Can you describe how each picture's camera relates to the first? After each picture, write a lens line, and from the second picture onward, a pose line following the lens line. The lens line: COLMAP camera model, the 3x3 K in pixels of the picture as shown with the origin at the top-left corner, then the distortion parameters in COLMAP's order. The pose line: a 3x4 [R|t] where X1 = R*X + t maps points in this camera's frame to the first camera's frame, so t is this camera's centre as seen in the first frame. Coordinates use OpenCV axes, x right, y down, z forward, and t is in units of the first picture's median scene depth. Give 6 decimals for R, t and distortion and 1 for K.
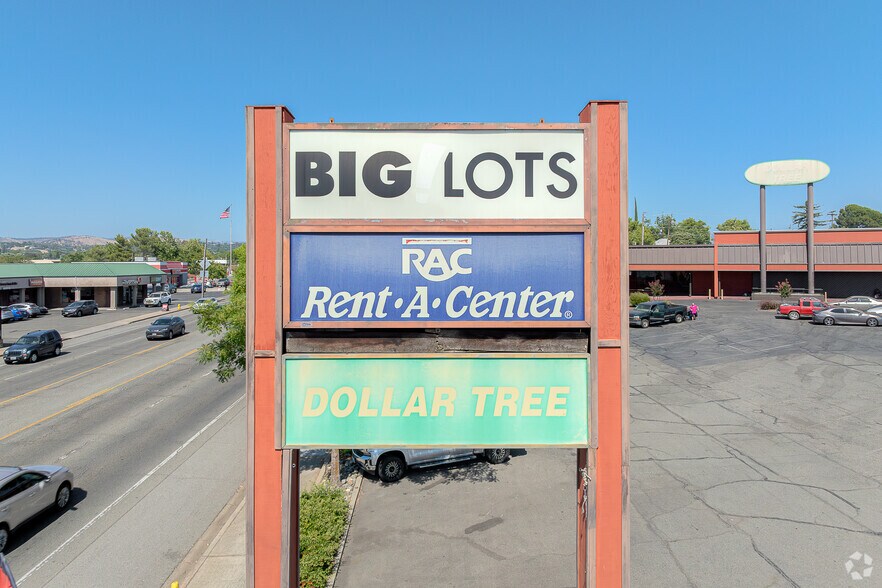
lens RADIAL K [[619.8, 0, 434.1], [0, 619.8, 254.6], [0, 0, 1]] dist [-0.046920, 0.045174]
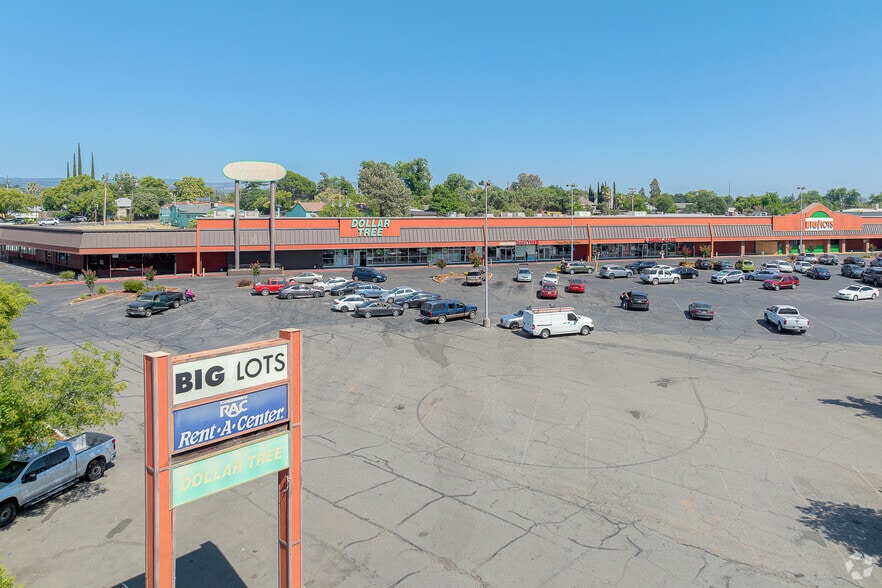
lens RADIAL K [[619.8, 0, 434.1], [0, 619.8, 254.6], [0, 0, 1]] dist [-0.046920, 0.045174]
pose [[0.672125, -0.043070, 0.739184, -1.163260], [-0.014120, 0.997380, 0.070953, -0.732559], [-0.740303, -0.058127, 0.669756, -1.053408]]
